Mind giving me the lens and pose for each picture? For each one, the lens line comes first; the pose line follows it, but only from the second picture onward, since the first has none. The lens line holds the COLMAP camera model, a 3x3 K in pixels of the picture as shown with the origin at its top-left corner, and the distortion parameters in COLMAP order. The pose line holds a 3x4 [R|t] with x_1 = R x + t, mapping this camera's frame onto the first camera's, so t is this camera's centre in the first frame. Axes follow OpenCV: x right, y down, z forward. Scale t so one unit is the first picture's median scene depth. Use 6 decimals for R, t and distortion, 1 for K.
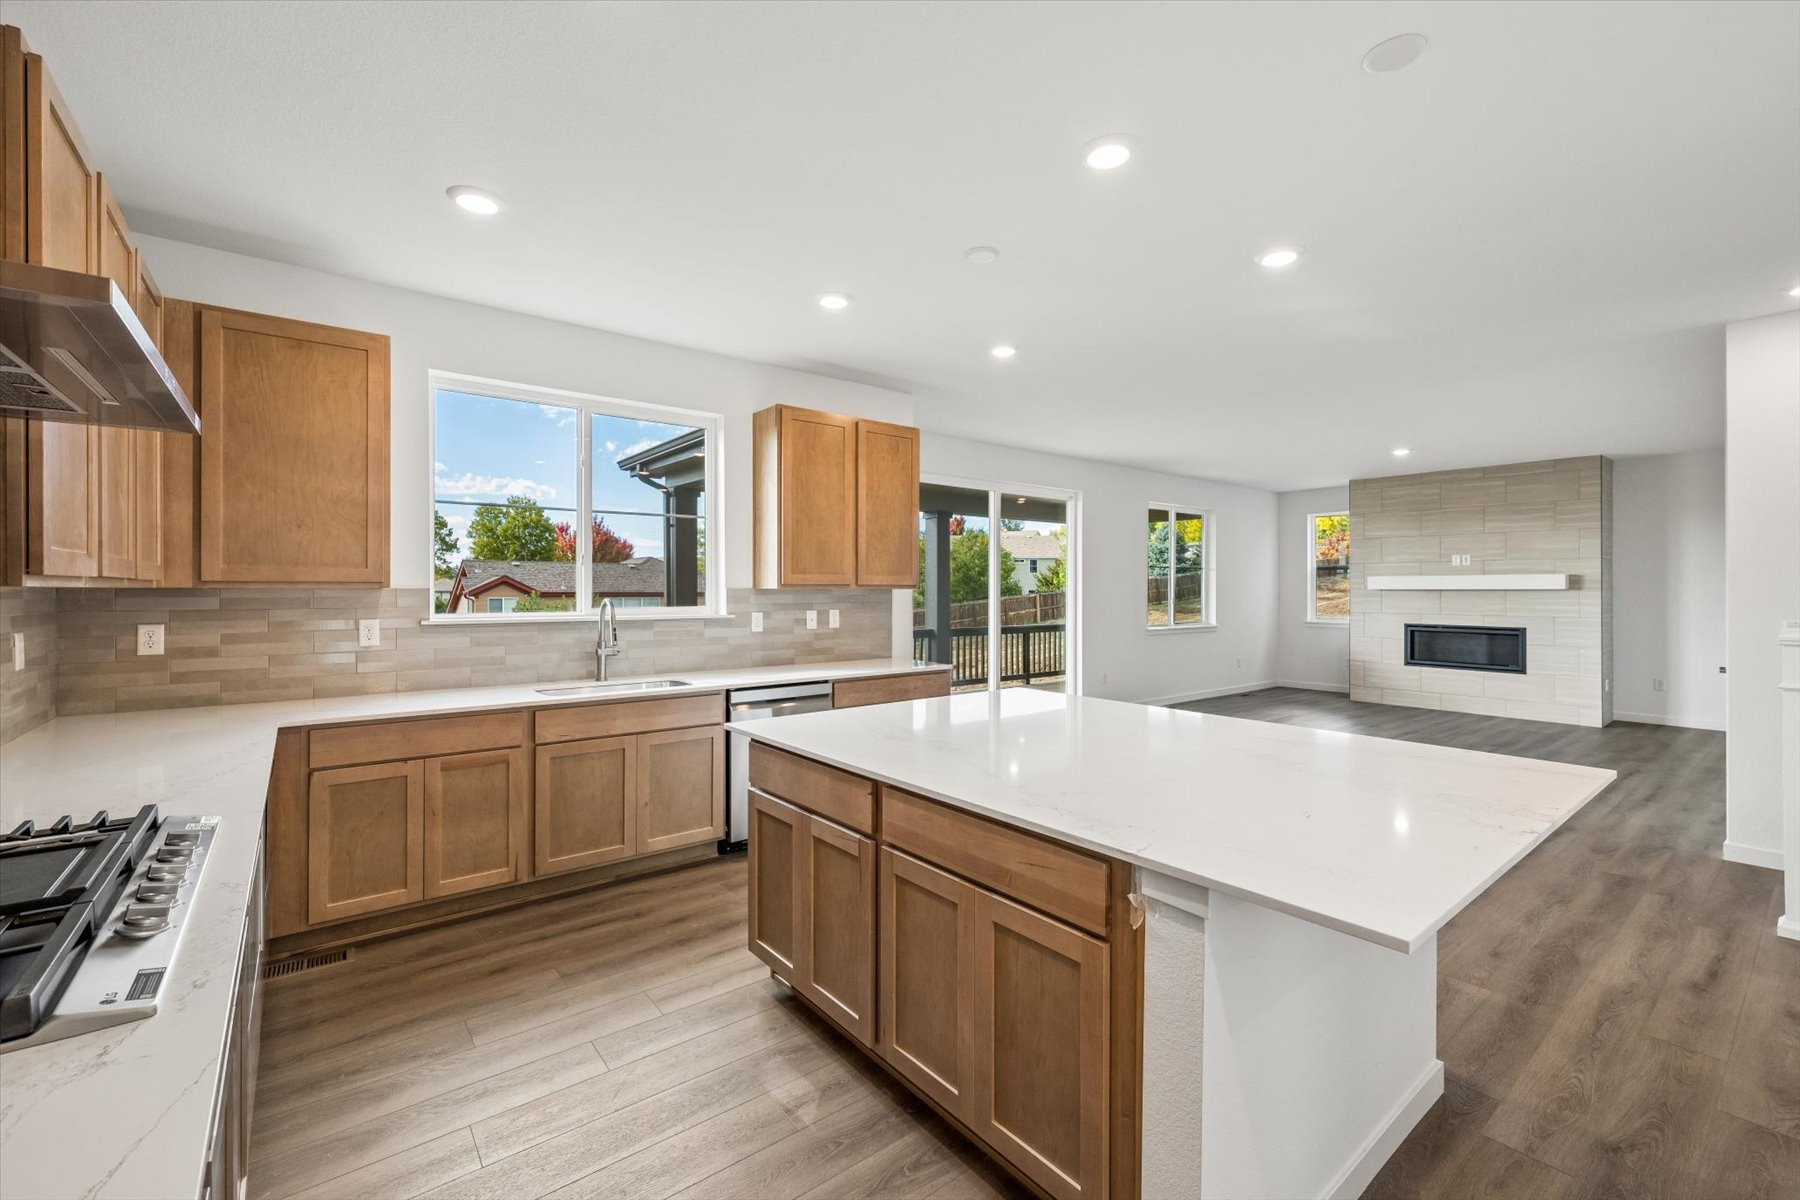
lens RADIAL K [[747.9, 0, 909.1], [0, 747.9, 590.4], [0, 0, 1]] dist [-0.000535, -0.000141]
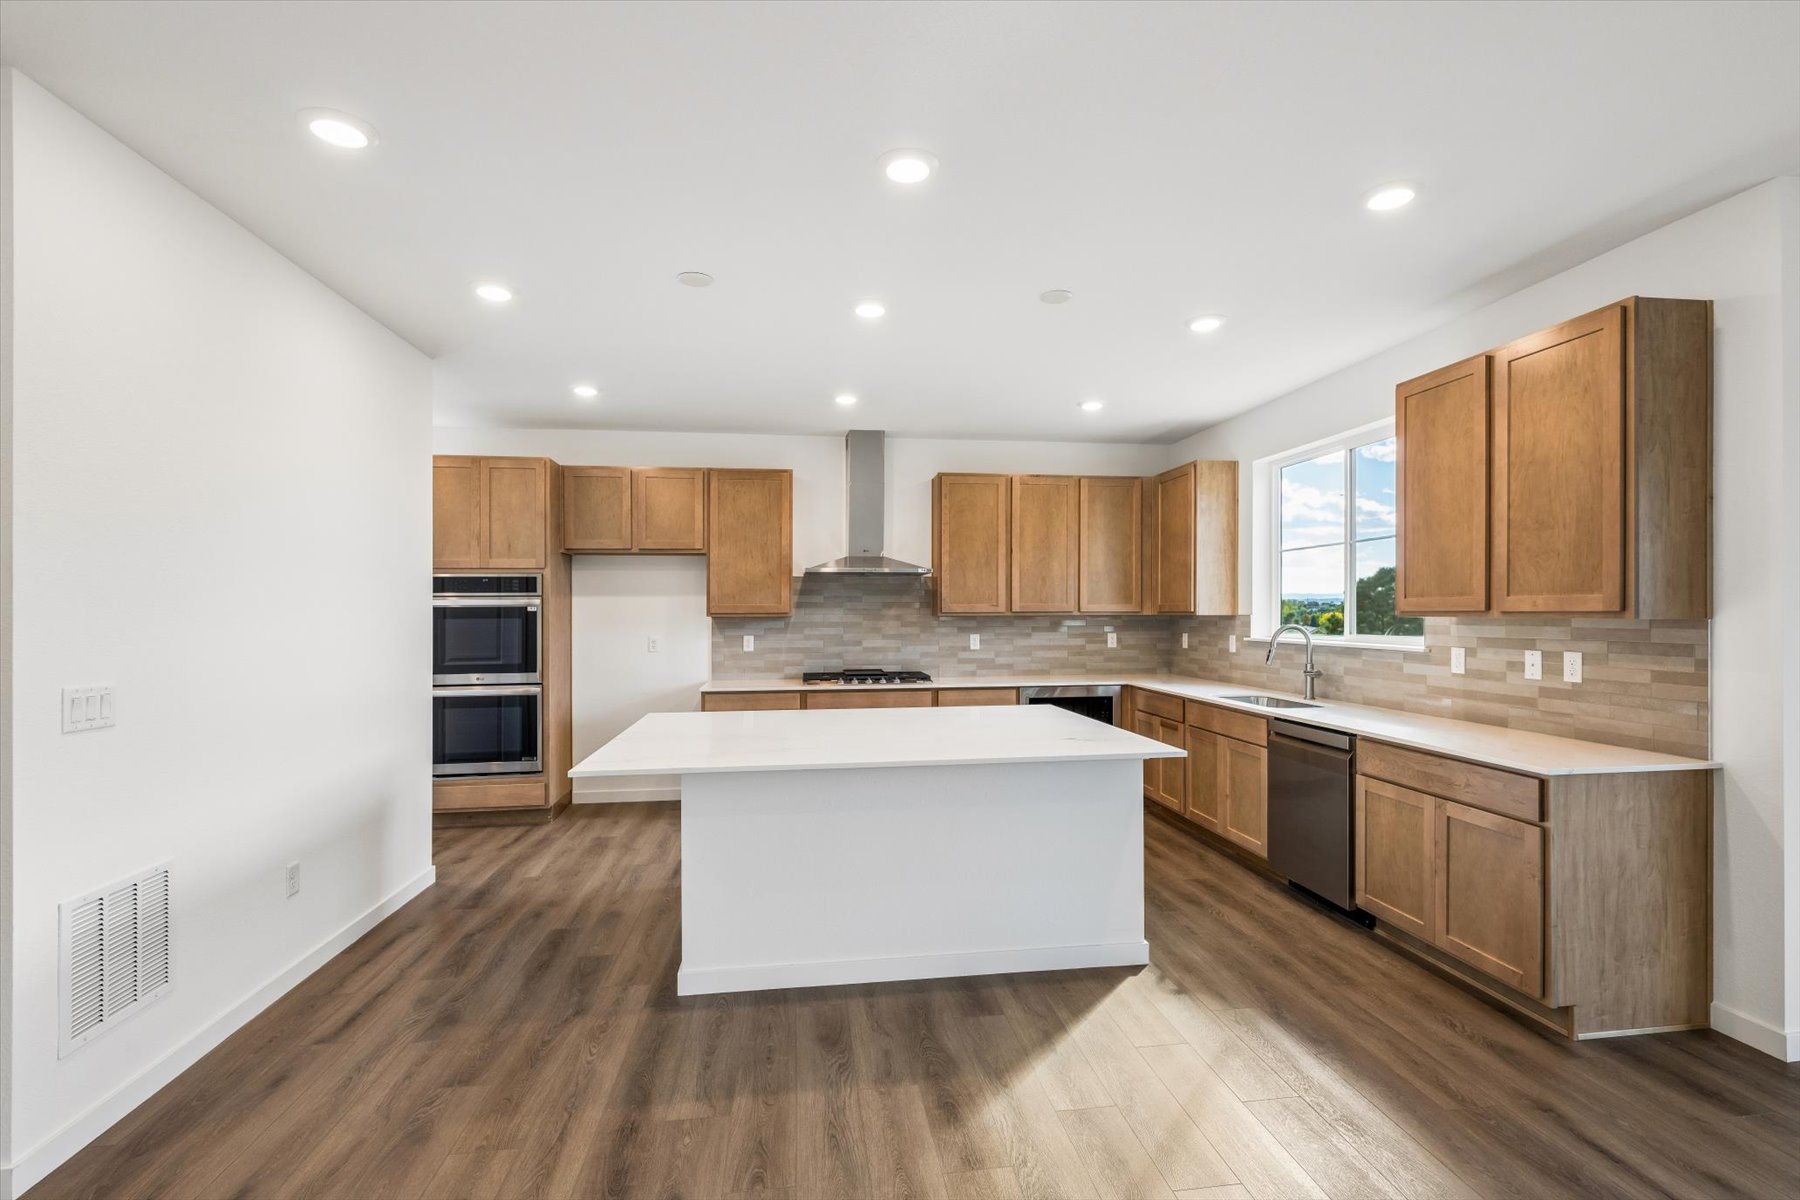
lens RADIAL K [[806.3, 0, 897.0], [0, 806.3, 616.6], [0, 0, 1]] dist [0.000023, -0.000086]
pose [[-0.517309, 0.005925, -0.855778, 0.452266], [0.001794, 0.999981, 0.005839, -0.004590], [0.855797, 0.001485, -0.517310, 0.539895]]
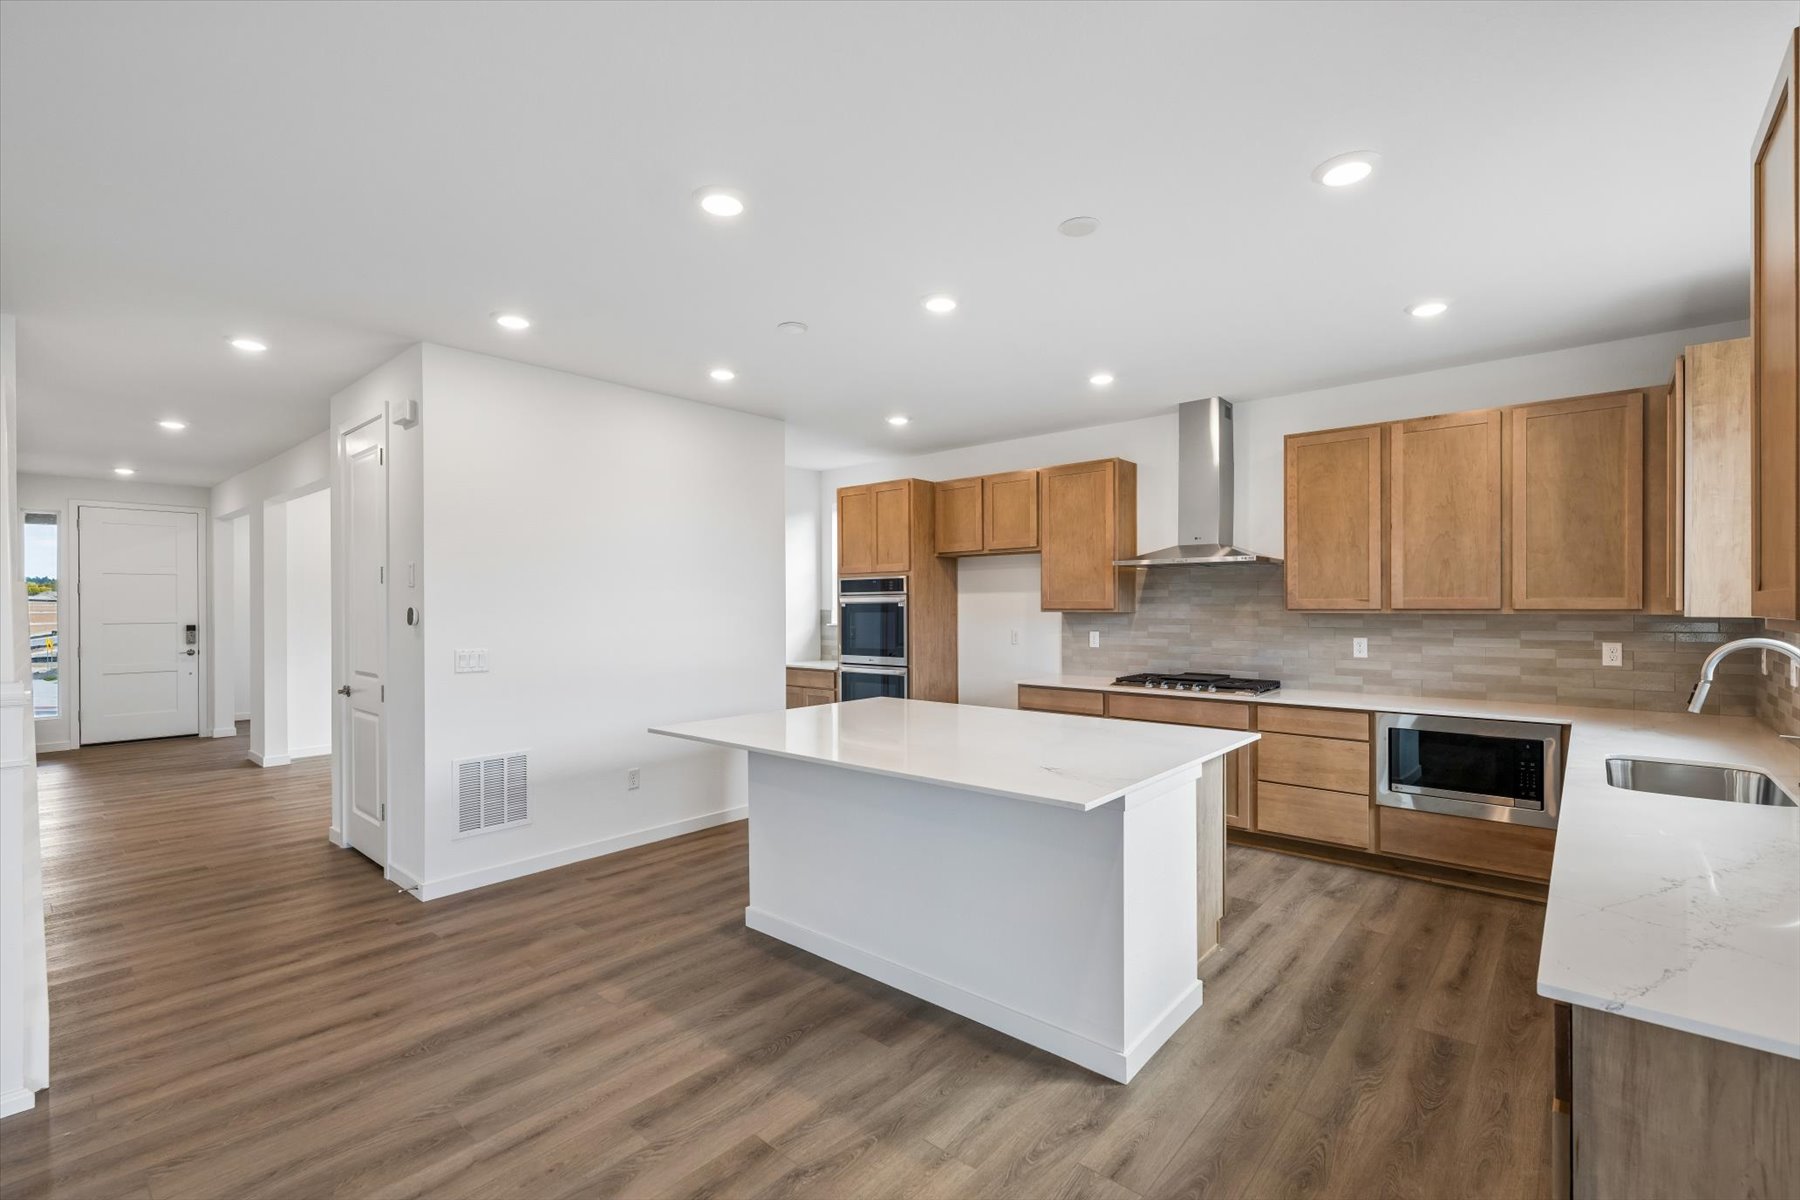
lens RADIAL K [[788.4, 0, 907.6], [0, 788.4, 606.0], [0, 0, 1]] dist [0.001940, -0.001000]
pose [[-0.983482, 0.003781, -0.180965, 0.174836], [0.003194, 0.999989, 0.003536, -0.009304], [0.180976, 0.002900, -0.983483, 0.716418]]
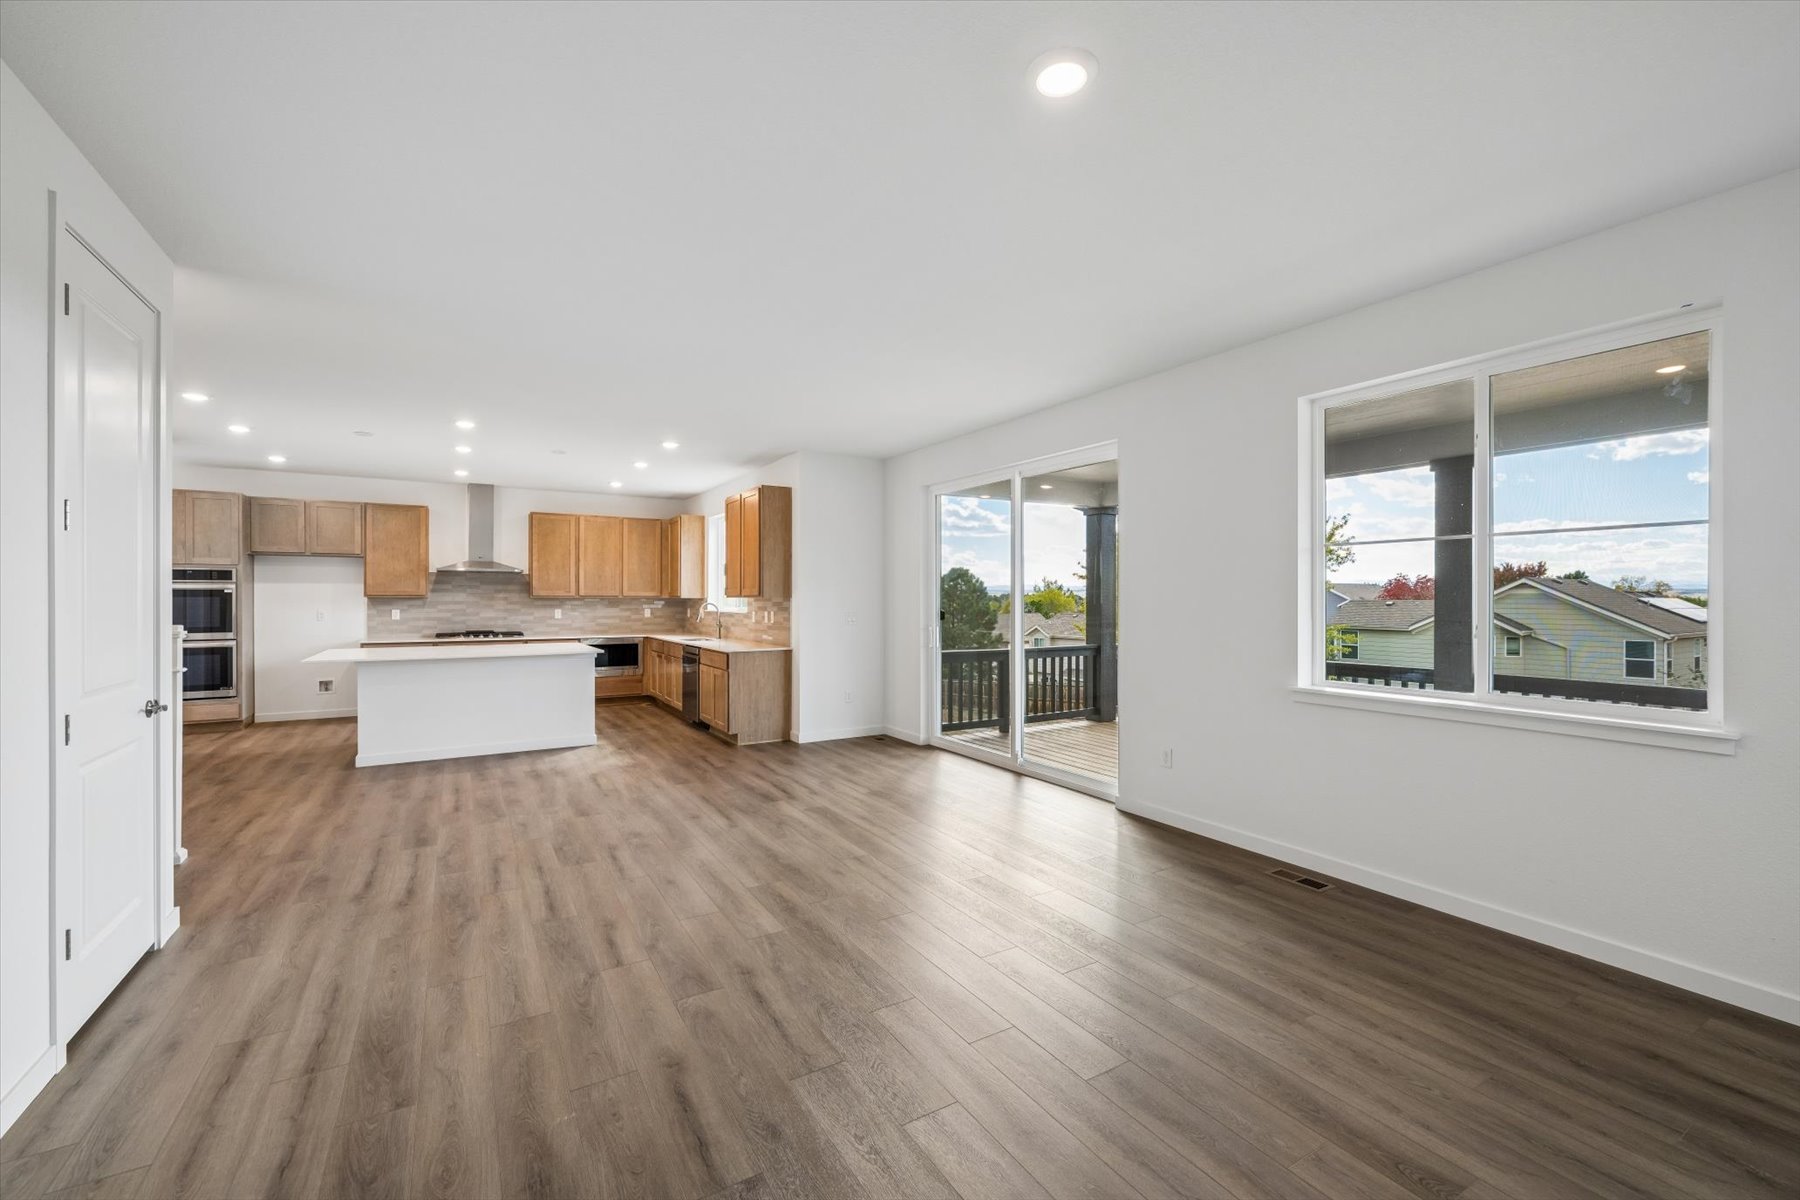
lens RADIAL K [[747.9, 0, 905.5], [0, 747.9, 607.8], [0, 0, 1]] dist [-0.000535, -0.000141]
pose [[-0.130848, 0.009296, -0.991359, 0.868434], [-0.003511, 0.999945, 0.009840, 0.001287], [0.991396, 0.004768, -0.130808, 0.916153]]
